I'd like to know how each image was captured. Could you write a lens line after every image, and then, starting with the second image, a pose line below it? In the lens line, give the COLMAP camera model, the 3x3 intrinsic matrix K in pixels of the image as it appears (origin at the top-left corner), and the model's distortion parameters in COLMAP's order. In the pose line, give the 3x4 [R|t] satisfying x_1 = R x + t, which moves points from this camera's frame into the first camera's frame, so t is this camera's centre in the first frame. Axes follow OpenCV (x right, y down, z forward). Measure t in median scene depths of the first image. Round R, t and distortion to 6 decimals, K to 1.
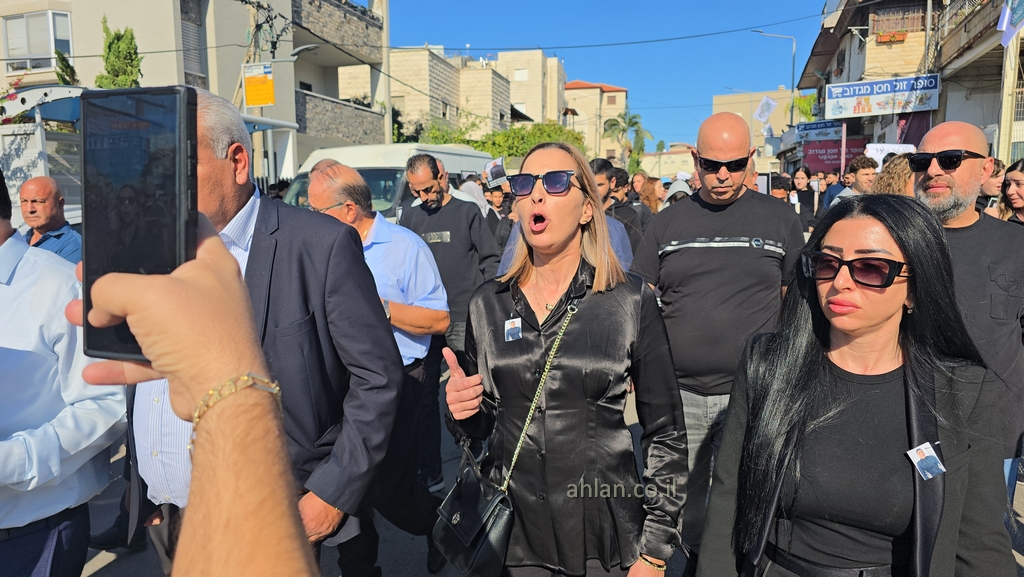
lens RADIAL K [[678.7, 0, 512.0], [0, 678.7, 288.5], [0, 0, 1]] dist [0.059248, -0.048197]
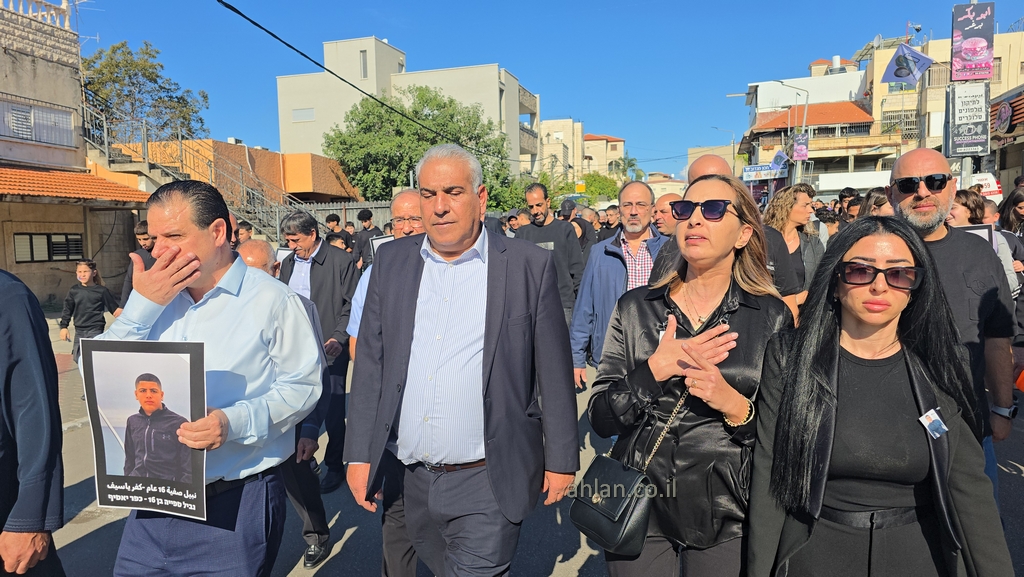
lens RADIAL K [[678.7, 0, 512.0], [0, 678.7, 288.5], [0, 0, 1]] dist [0.059248, -0.048197]
pose [[0.999073, -0.017221, 0.039466, -0.355581], [0.018562, 0.999253, -0.033889, 0.153241], [-0.038853, 0.034590, 0.998646, -1.064040]]
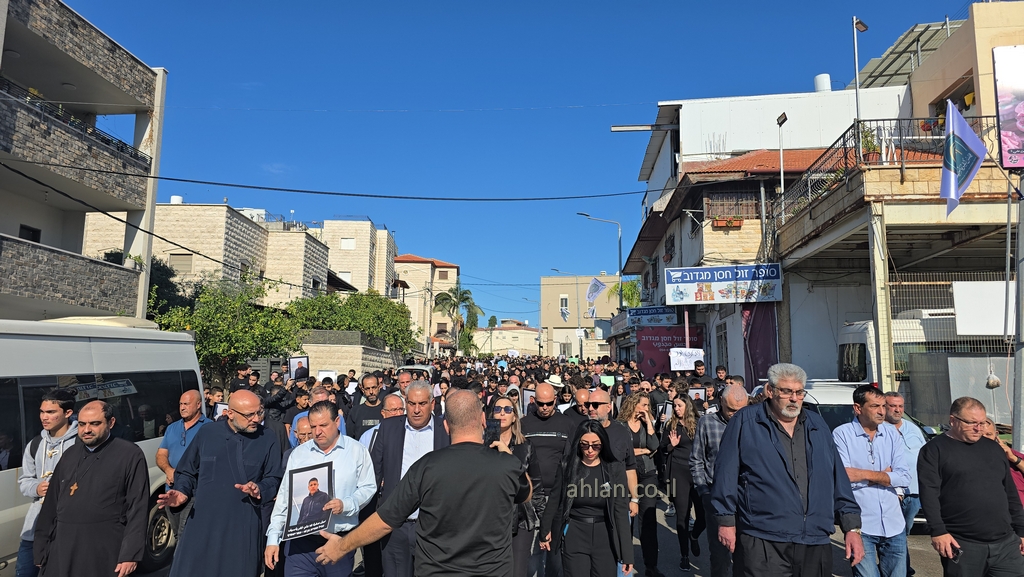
lens RADIAL K [[669.9, 0, 491.8], [0, 669.9, 289.2], [0, 0, 1]] dist [0.037598, -0.001033]
pose [[0.977647, 0.050533, 0.204088, 0.050316], [0.001321, 0.969191, -0.246307, -0.045413], [-0.210247, 0.241071, 0.947460, 0.188744]]
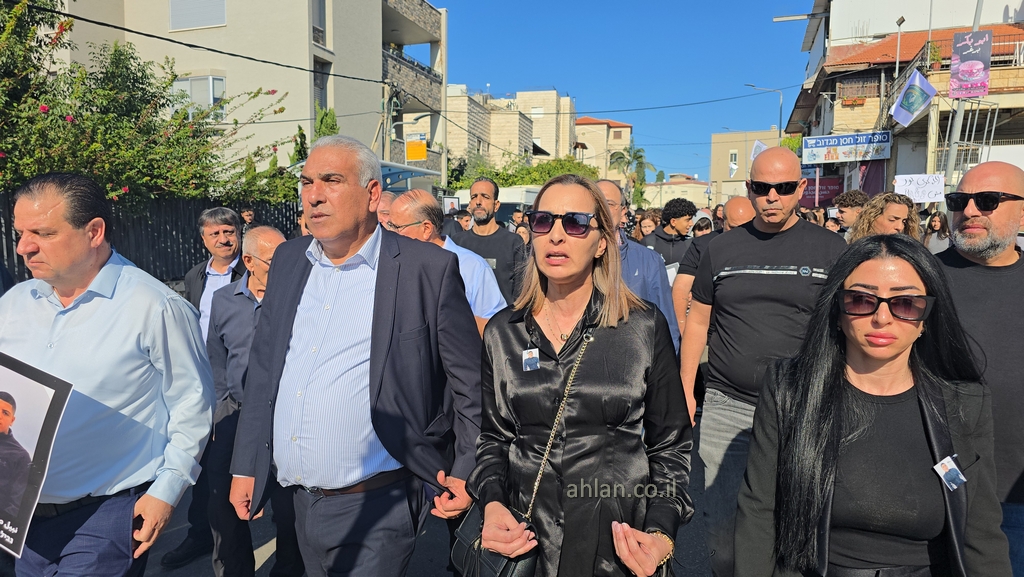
lens RADIAL K [[678.7, 0, 512.0], [0, 678.7, 288.5], [0, 0, 1]] dist [0.059248, -0.048197]
pose [[0.999893, 0.014315, 0.002944, -0.061953], [-0.014193, 0.999172, -0.038140, 0.029630], [-0.003488, 0.038094, 0.999268, -0.200220]]
